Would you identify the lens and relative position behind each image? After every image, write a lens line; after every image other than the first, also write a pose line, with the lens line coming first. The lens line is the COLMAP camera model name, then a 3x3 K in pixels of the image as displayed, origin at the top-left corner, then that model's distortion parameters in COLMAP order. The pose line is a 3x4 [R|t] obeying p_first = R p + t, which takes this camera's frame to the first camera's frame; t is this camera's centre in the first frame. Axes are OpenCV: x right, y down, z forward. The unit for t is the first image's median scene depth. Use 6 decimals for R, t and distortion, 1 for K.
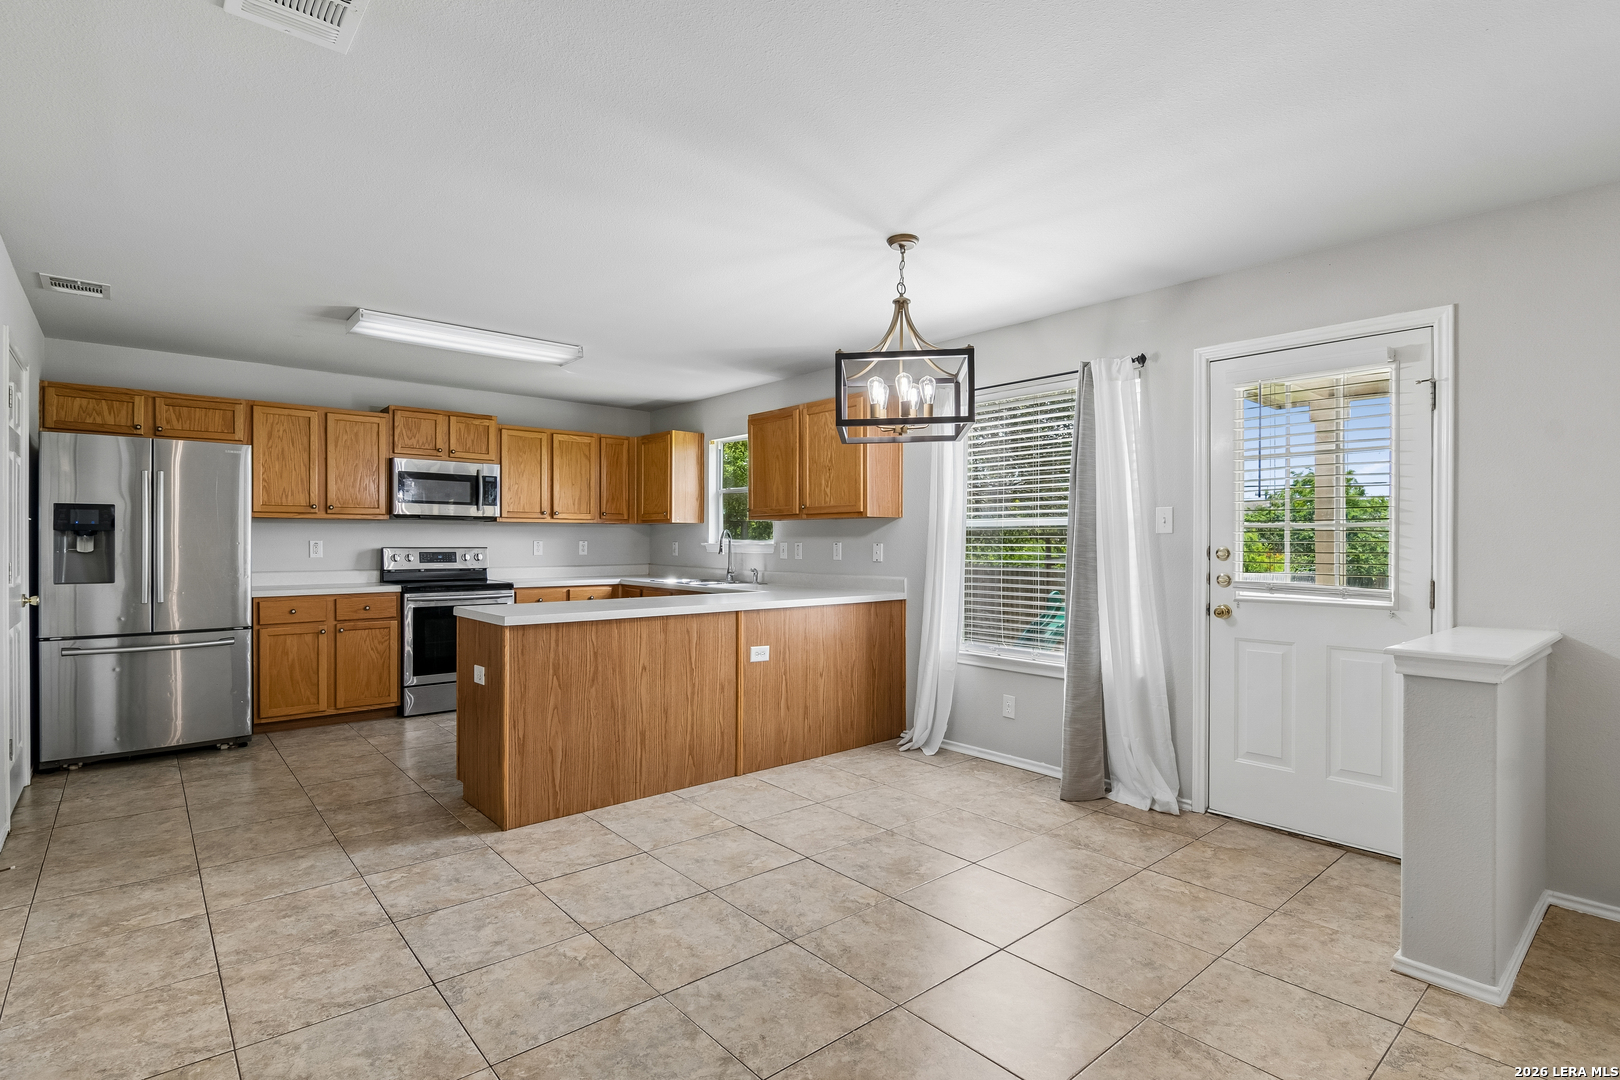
lens RADIAL K [[782.4, 0, 815.6], [0, 782.4, 543.8], [0, 0, 1]] dist [-0.004467, -0.006516]
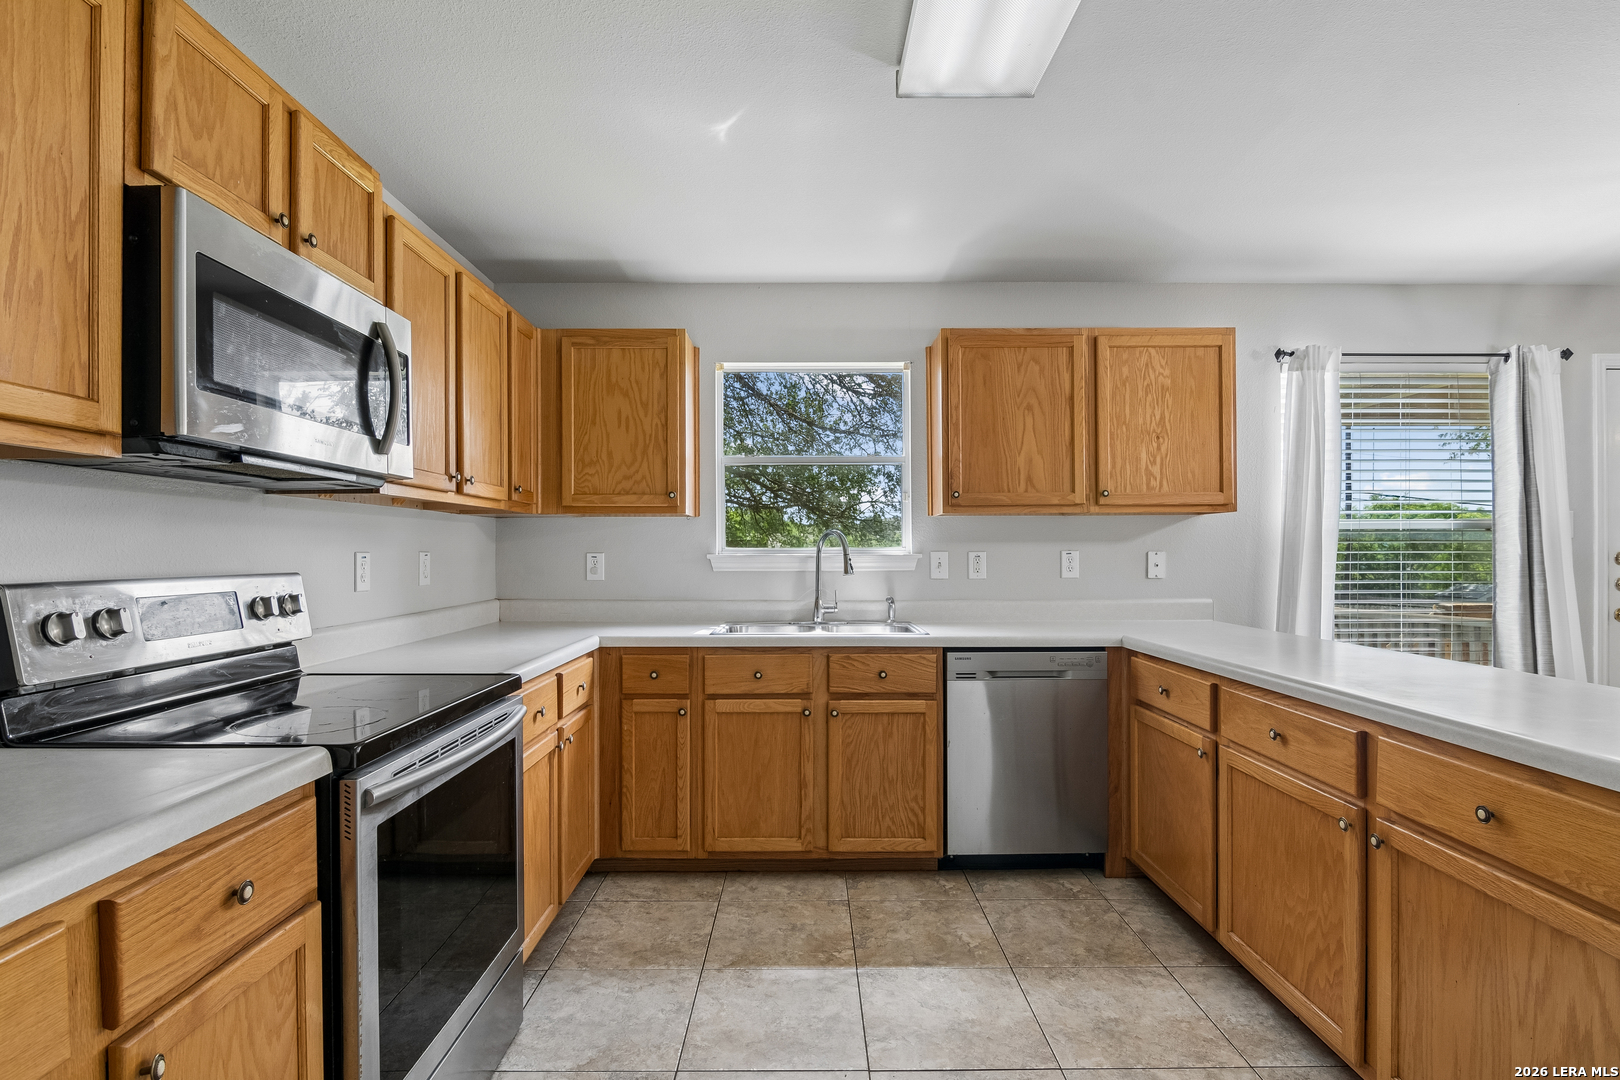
lens RADIAL K [[782.4, 0, 807.6], [0, 782.4, 549.3], [0, 0, 1]] dist [-0.004467, -0.006516]
pose [[0.654114, -0.004287, 0.756384, -0.803965], [0.008238, 0.999965, -0.001457, -0.005040], [-0.756351, 0.007184, 0.654126, 0.972410]]
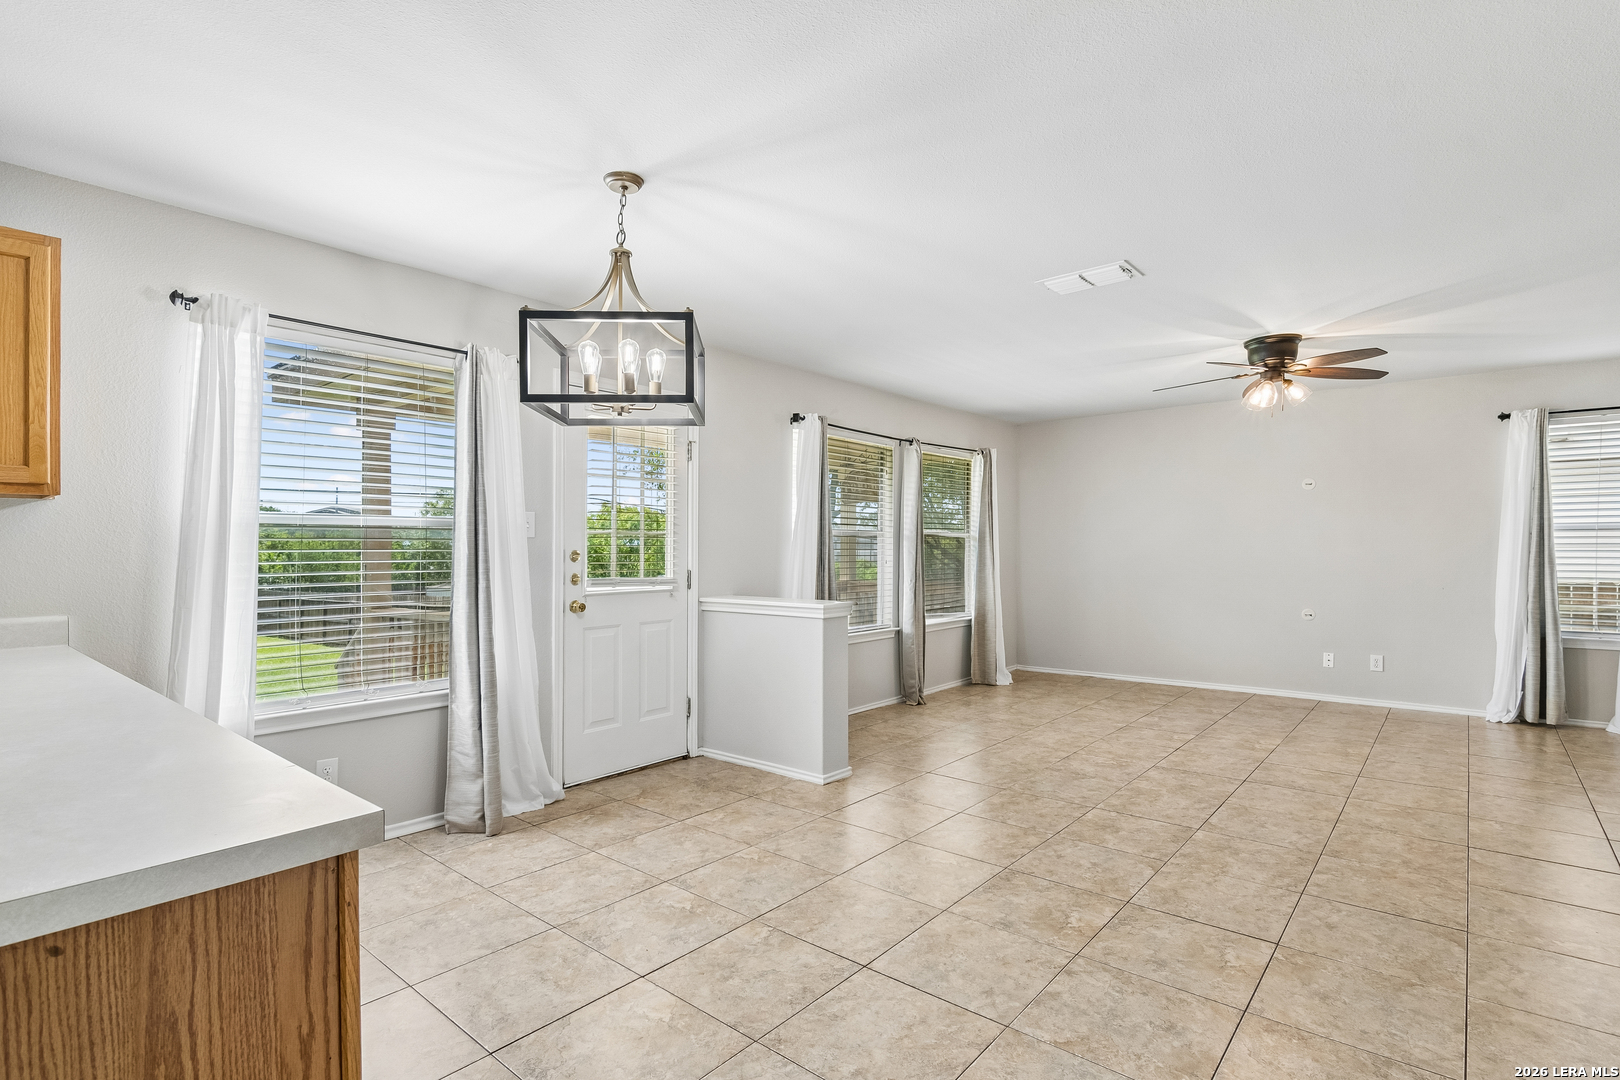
lens RADIAL K [[782.4, 0, 810.3], [0, 782.4, 549.3], [0, 0, 1]] dist [-0.004467, -0.006516]
pose [[-0.148770, -0.006829, 0.988848, -0.560505], [0.004026, 0.999964, 0.007512, -0.003356], [-0.988864, 0.005099, -0.148737, 0.705576]]
